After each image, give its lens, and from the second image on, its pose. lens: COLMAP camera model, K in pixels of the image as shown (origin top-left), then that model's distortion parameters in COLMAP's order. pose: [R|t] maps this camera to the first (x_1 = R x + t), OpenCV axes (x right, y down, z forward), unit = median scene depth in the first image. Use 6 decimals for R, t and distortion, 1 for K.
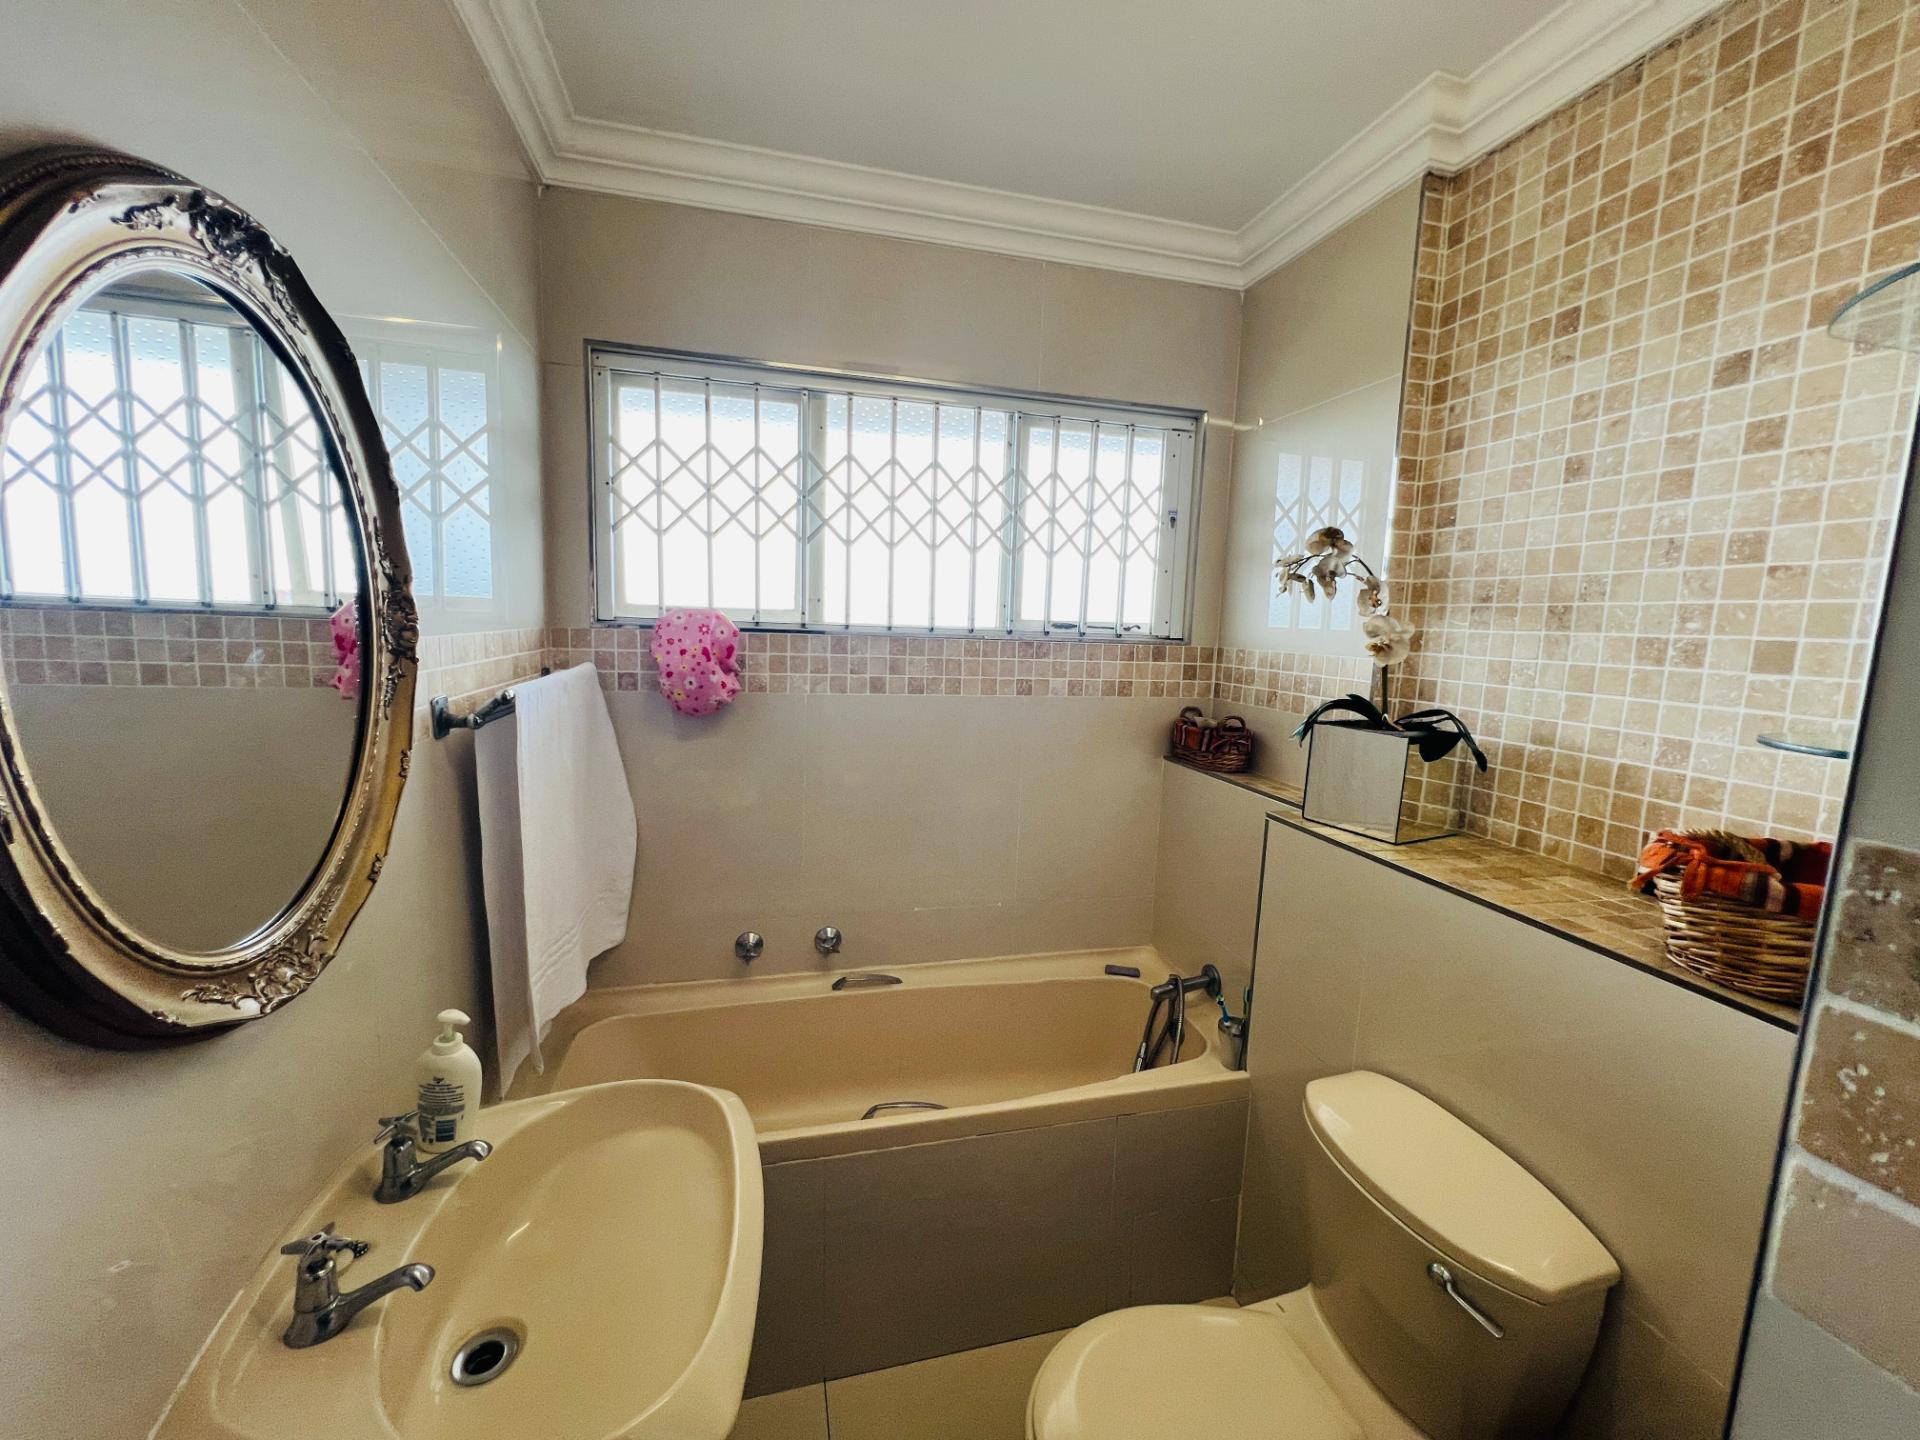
lens RADIAL K [[767.4, 0, 956.3], [0, 767.4, 717.9], [0, 0, 1]] dist [-0.006669, 0.002438]
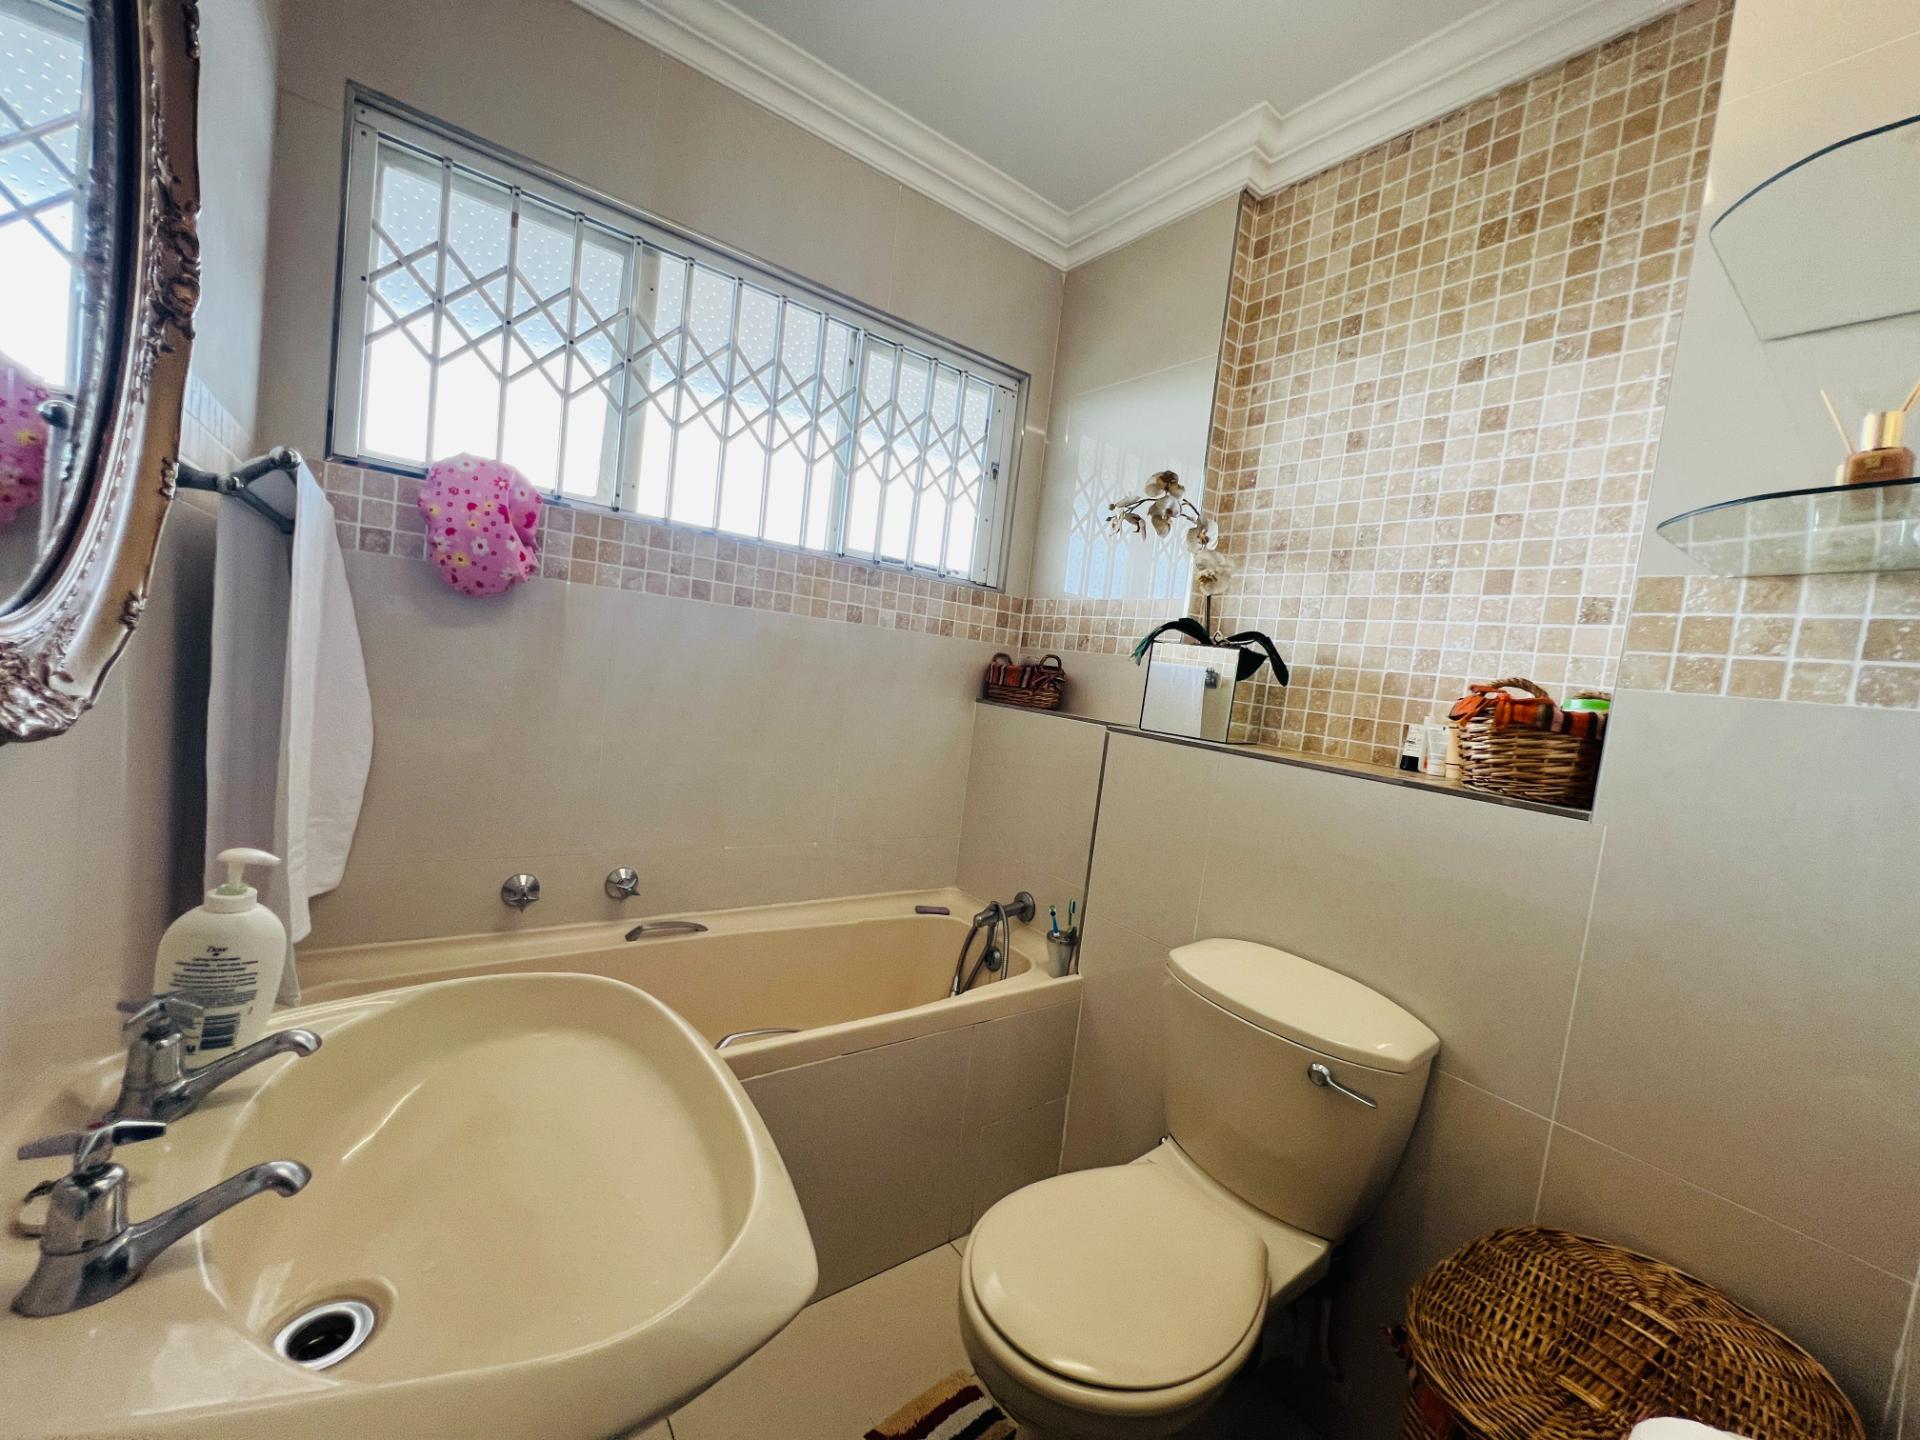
lens RADIAL K [[767.4, 0, 956.3], [0, 767.4, 717.9], [0, 0, 1]] dist [-0.006669, 0.002438]
pose [[0.923627, 0.047248, 0.380370, -0.225232], [-0.036294, 0.998695, -0.035924, 0.176905], [-0.381571, 0.019375, 0.924137, 0.094178]]
